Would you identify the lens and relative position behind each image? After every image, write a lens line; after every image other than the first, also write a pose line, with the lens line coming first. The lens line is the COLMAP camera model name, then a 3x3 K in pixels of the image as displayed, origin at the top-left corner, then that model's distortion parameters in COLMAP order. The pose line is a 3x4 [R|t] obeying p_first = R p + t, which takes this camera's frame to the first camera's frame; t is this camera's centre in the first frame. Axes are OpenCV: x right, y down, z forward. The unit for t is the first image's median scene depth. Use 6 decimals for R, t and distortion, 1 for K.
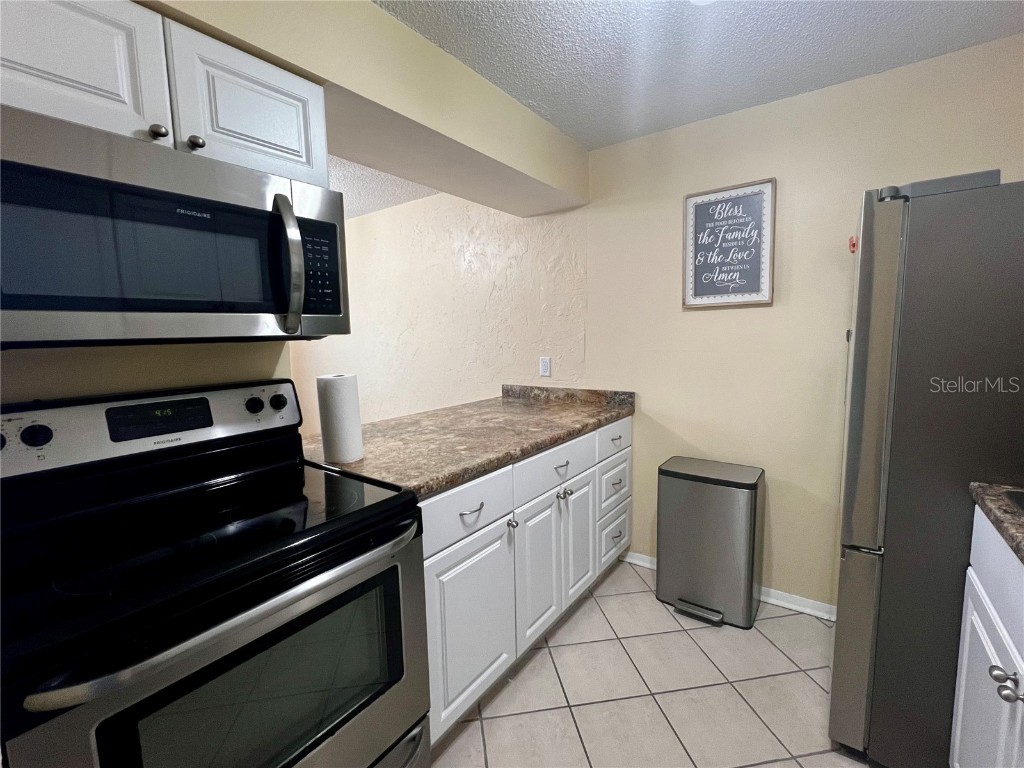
lens RADIAL K [[452.7, 0, 512.0], [0, 452.7, 384.0], [0, 0, 1]] dist [-0.001244, -0.000091]
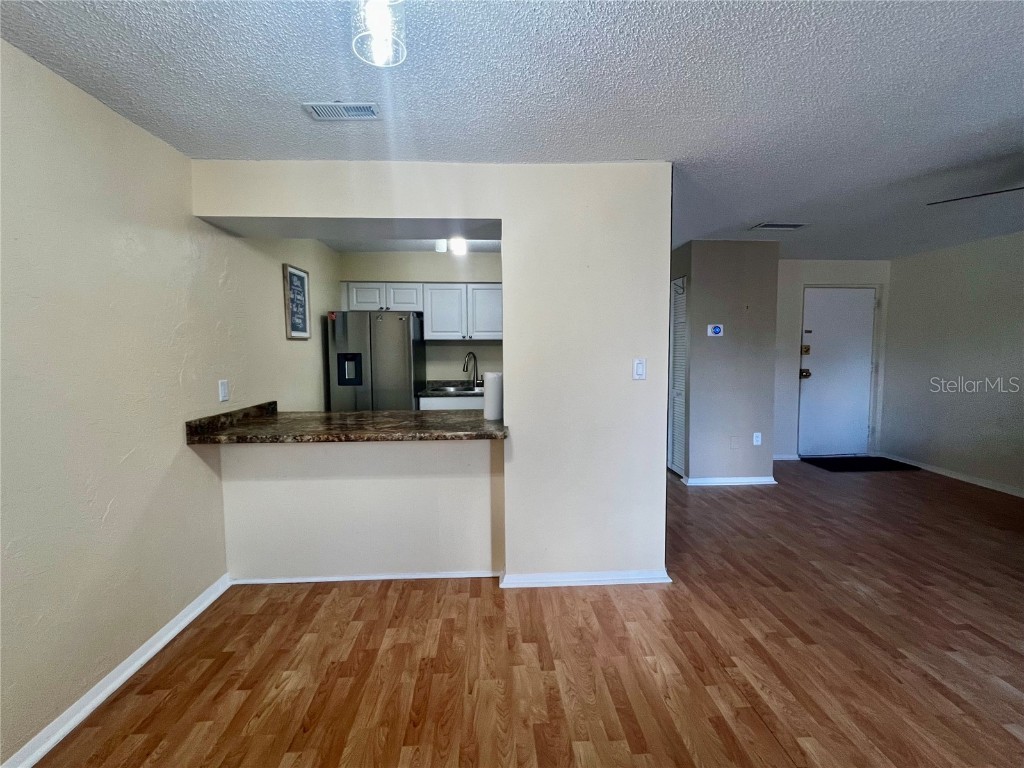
lens RADIAL K [[452.7, 0, 512.0], [0, 452.7, 384.0], [0, 0, 1]] dist [-0.001244, -0.000091]
pose [[-0.623788, -0.036339, 0.780749, -1.332968], [0.102093, 0.986572, 0.127487, -0.143844], [-0.774897, 0.159234, -0.611701, 1.469999]]
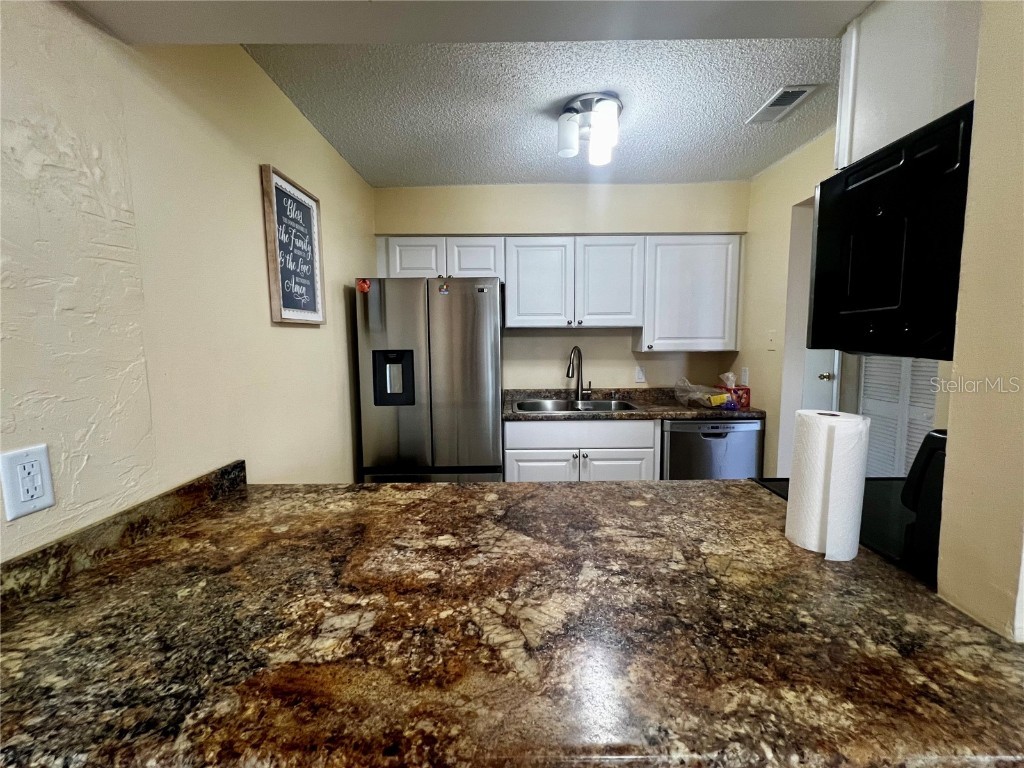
lens RADIAL K [[431.6, 0, 510.1], [0, 431.6, 382.9], [0, 0, 1]] dist [-0.000521, -0.000147]
pose [[-0.583781, -0.051951, 0.810248, -0.431049], [0.110122, 0.983662, 0.142412, -0.139012], [-0.804409, 0.172364, -0.568522, 1.194652]]
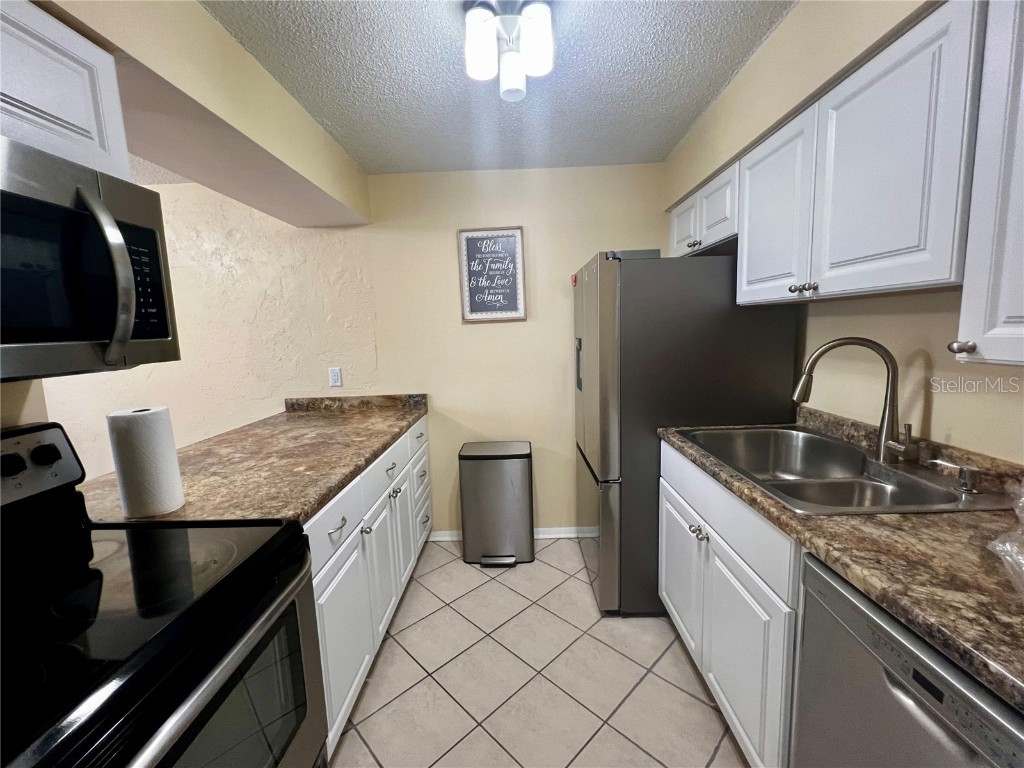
lens RADIAL K [[418.7, 0, 510.3], [0, 418.7, 384.6], [0, 0, 1]] dist [0.000107, 0.000048]
pose [[0.820764, -0.083020, 0.565202, -0.182710], [0.080530, 0.996318, 0.029402, -0.023216], [-0.565562, 0.021384, 0.824428, -0.000774]]
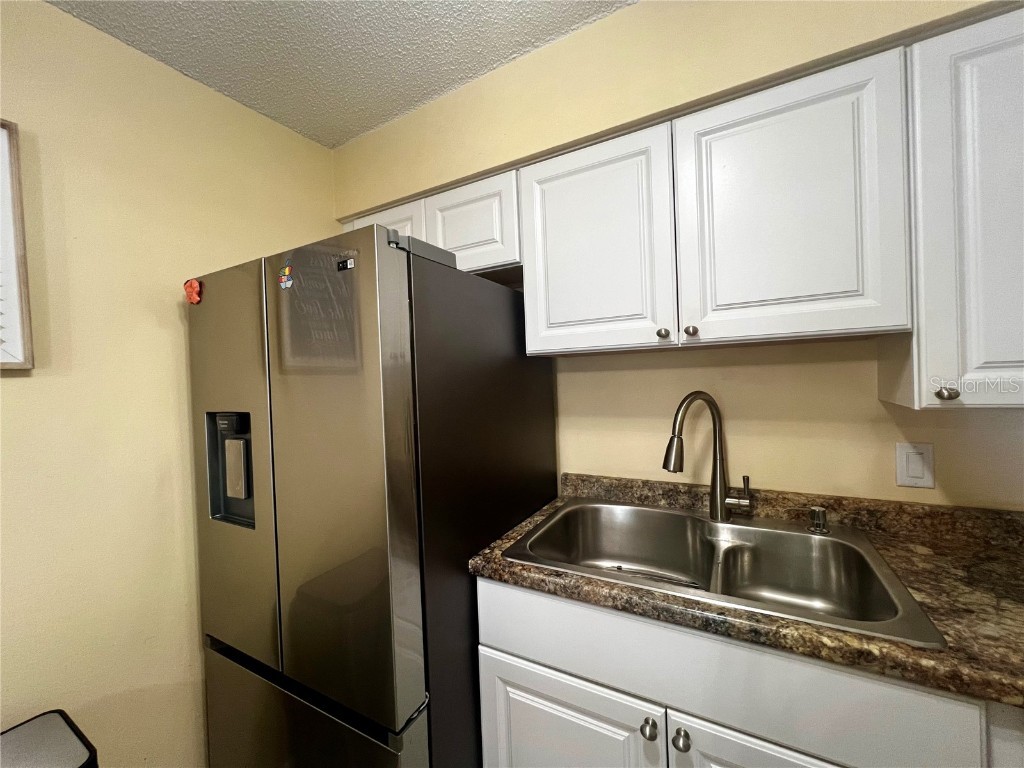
lens RADIAL K [[409.3, 0, 508.9], [0, 409.3, 382.4], [0, 0, 1]] dist [-0.000839, -0.000200]
pose [[-0.111712, 0.012271, 0.993665, 0.064019], [0.150120, 0.988657, 0.004668, -0.084634], [-0.982336, 0.149690, -0.112287, 0.519189]]
